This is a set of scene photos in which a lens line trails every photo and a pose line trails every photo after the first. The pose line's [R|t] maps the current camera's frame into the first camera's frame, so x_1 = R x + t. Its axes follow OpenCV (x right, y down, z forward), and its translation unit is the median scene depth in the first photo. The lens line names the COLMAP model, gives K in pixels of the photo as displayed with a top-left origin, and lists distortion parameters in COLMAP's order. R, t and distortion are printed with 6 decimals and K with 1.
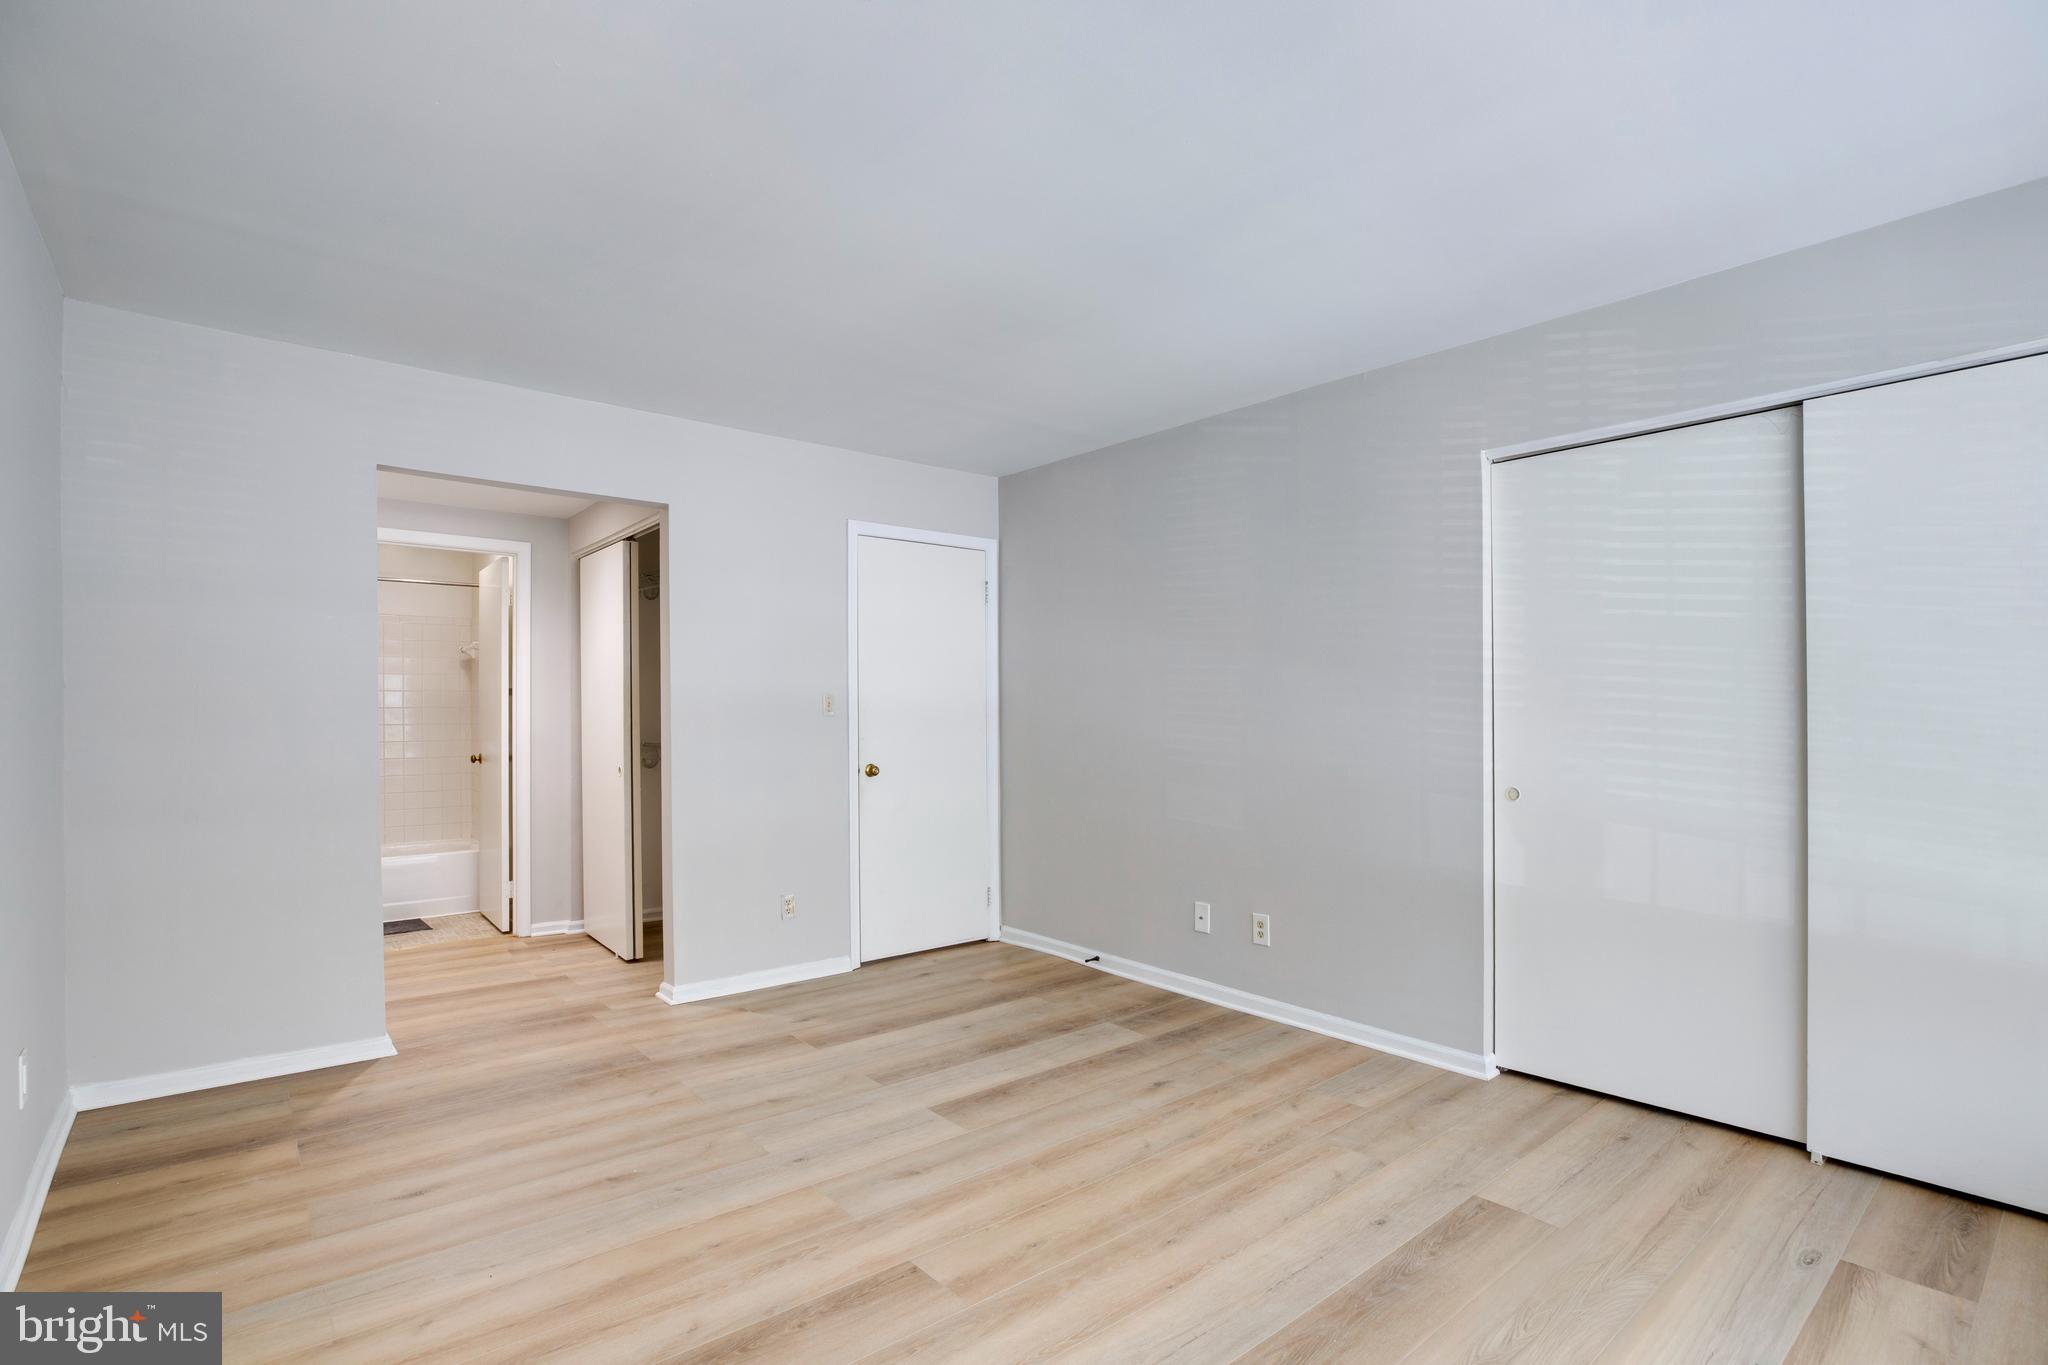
lens RADIAL K [[967.6, 0, 1043.5], [0, 967.6, 710.1], [0, 0, 1]] dist [-0.050377, 0.020141]
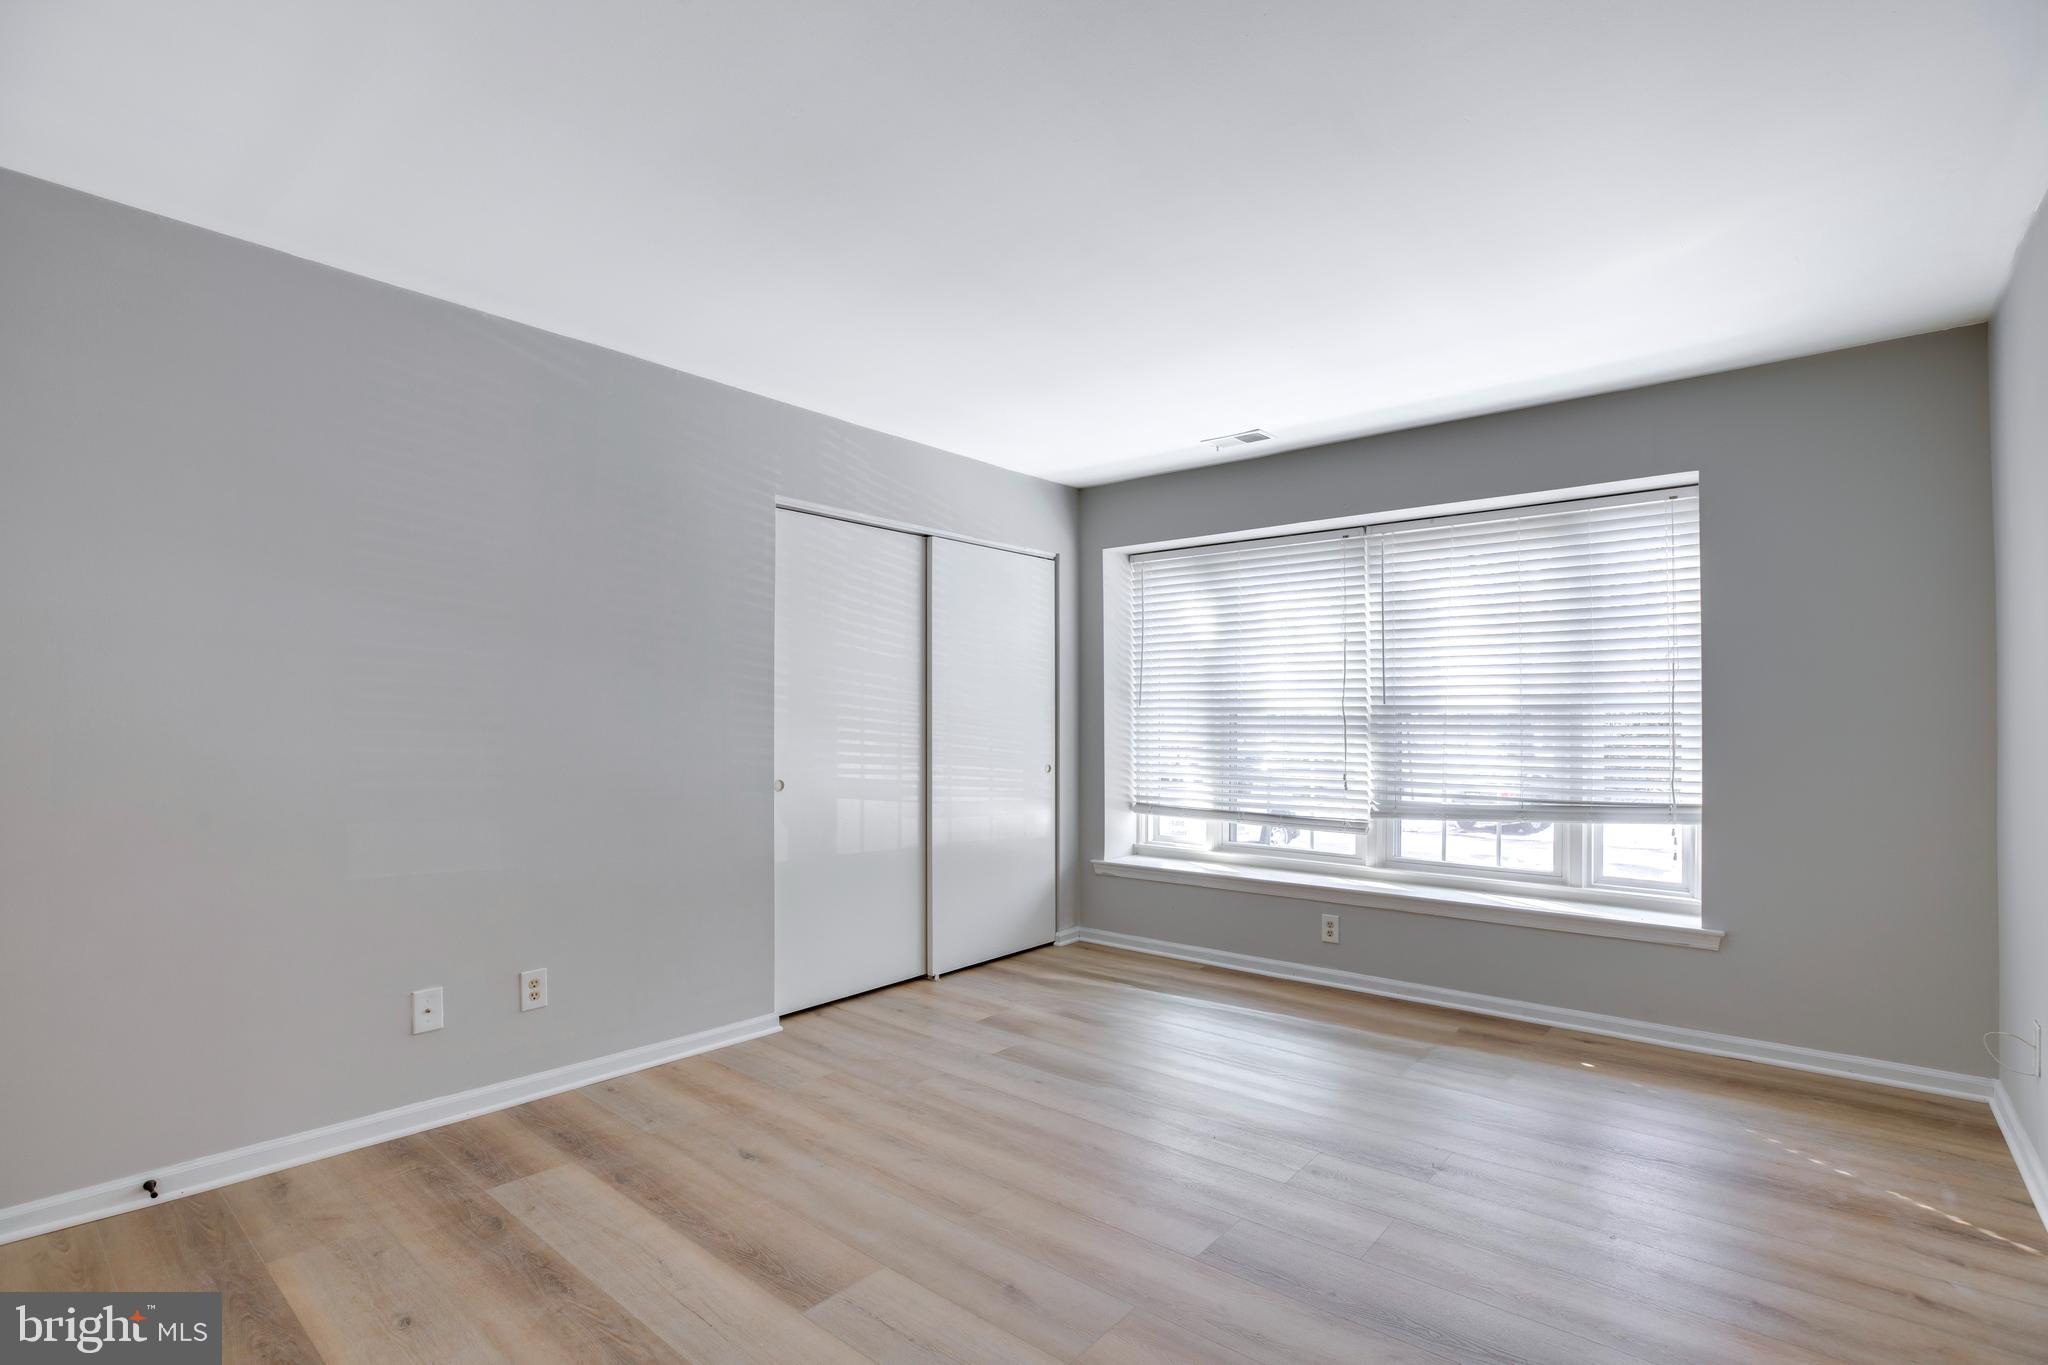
lens RADIAL K [[953.8, 0, 1029.7], [0, 953.8, 699.9], [0, 0, 1]] dist [-0.047803, 0.011727]
pose [[-0.163571, 0.021241, 0.986303, -0.734692], [-0.009479, 0.999688, -0.023102, 0.005256], [-0.986486, -0.013127, -0.163318, 0.884840]]
